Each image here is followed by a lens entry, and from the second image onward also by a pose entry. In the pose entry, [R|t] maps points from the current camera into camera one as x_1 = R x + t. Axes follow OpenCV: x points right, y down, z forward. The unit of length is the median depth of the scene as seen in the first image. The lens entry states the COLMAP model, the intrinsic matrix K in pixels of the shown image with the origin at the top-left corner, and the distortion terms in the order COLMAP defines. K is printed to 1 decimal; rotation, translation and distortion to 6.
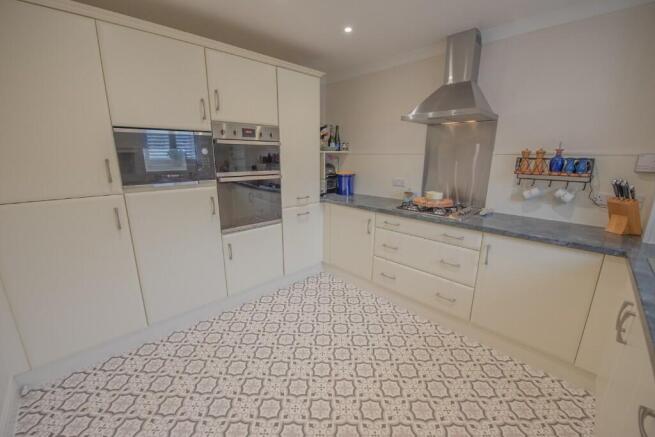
lens RADIAL K [[262.8, 0, 325.8], [0, 262.8, 219.6], [0, 0, 1]] dist [-0.014608, -0.001927]
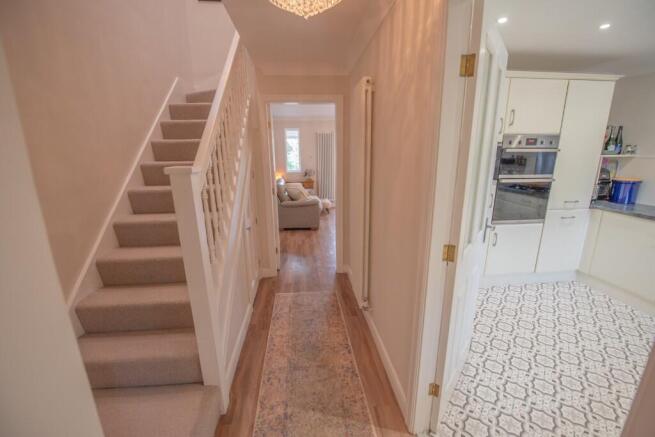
lens RADIAL K [[282.0, 0, 330.8], [0, 282.0, 224.1], [0, 0, 1]] dist [-0.014911, -0.001612]
pose [[0.795306, 0.138461, -0.590184, -0.178920], [-0.131525, 0.989787, 0.054975, 0.065627], [0.591769, 0.033902, 0.805395, -0.419936]]
